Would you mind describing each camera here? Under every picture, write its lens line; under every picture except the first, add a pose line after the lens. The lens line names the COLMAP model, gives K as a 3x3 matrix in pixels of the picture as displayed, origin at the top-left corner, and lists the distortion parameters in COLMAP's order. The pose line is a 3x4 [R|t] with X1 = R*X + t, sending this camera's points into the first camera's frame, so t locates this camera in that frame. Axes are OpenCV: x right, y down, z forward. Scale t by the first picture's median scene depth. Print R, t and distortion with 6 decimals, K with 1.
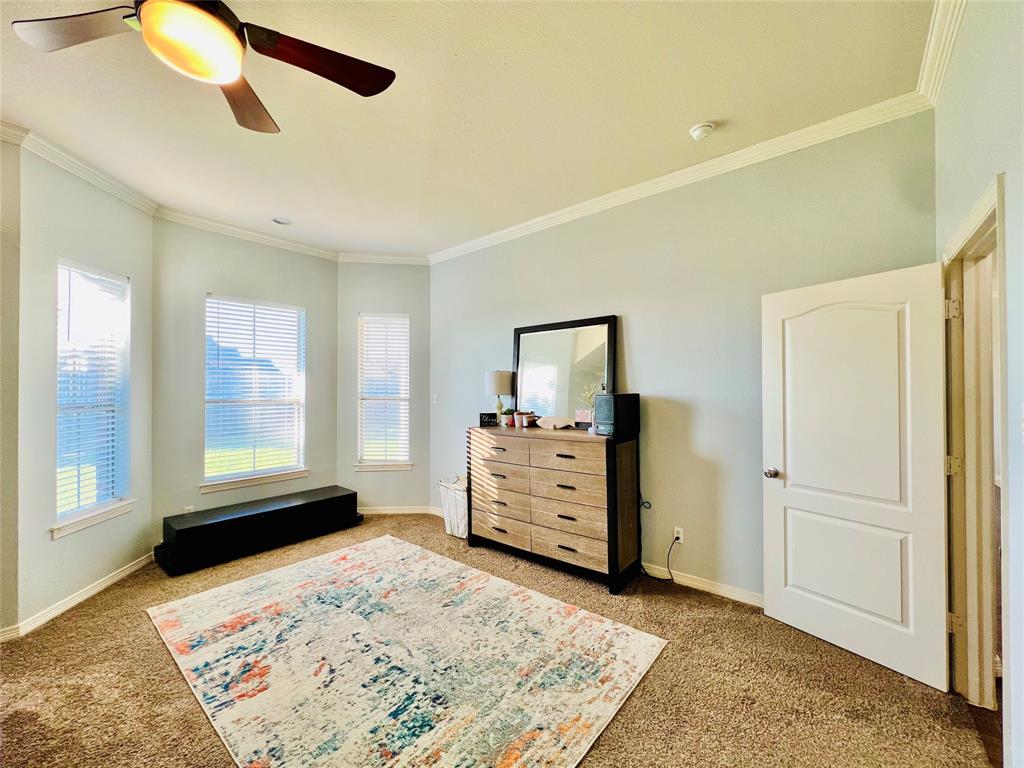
lens RADIAL K [[410.0, 0, 516.5], [0, 410.0, 387.2], [0, 0, 1]] dist [-0.000725, 0.000117]
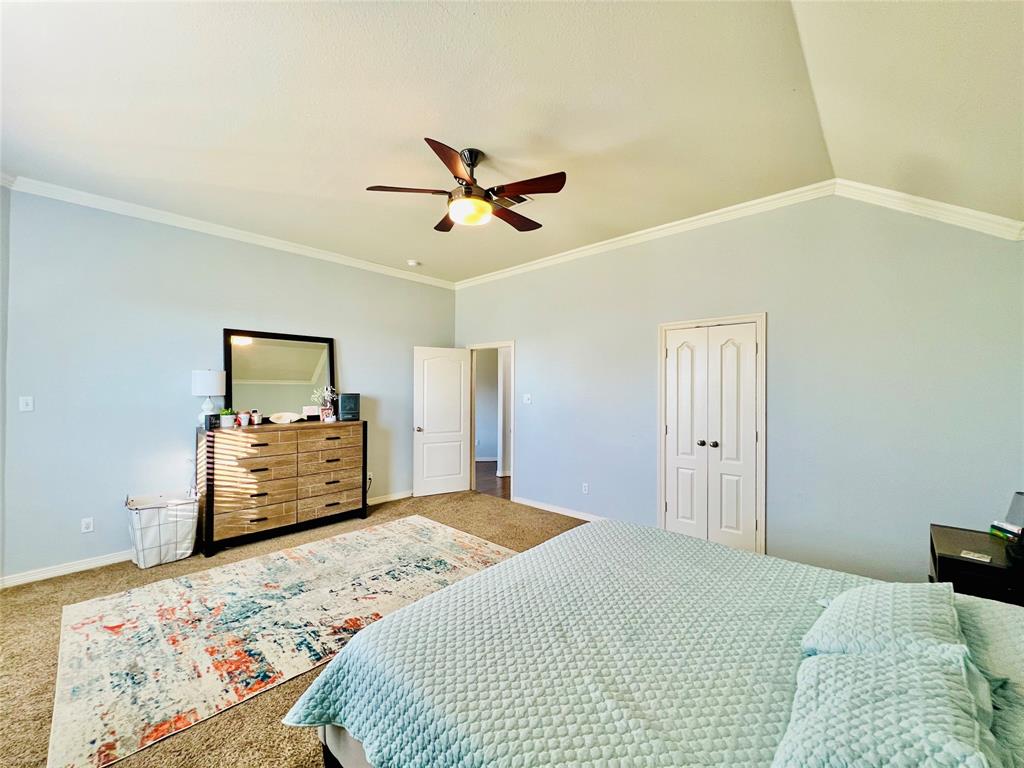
lens RADIAL K [[408.1, 0, 513.1], [0, 408.1, 387.1], [0, 0, 1]] dist [-0.002059, 0.000632]
pose [[0.059589, 0.011536, 0.998156, -1.258785], [-0.010066, 0.999889, -0.010955, 0.002960], [-0.998172, -0.009395, 0.059698, 0.315686]]
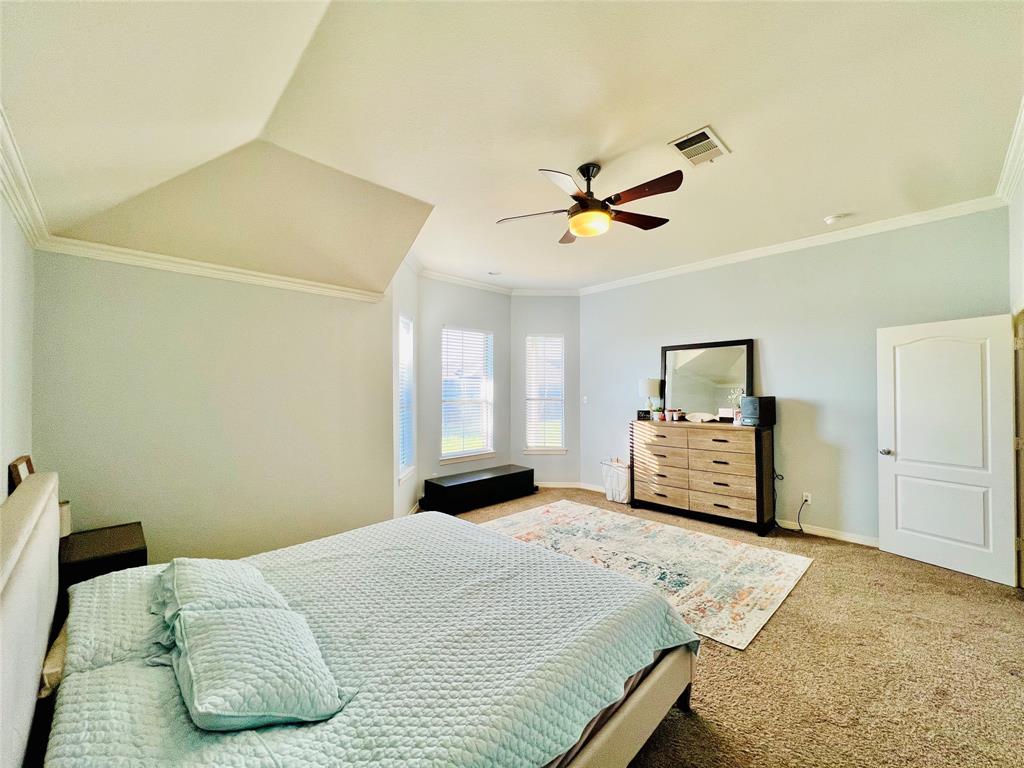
lens RADIAL K [[410.0, 0, 515.4], [0, 410.0, 386.8], [0, 0, 1]] dist [-0.000725, 0.000117]
pose [[0.993747, 0.000067, -0.111652, -0.433418], [-0.000339, 0.999997, -0.002420, -0.013828], [0.111652, 0.002442, 0.993744, -0.493936]]
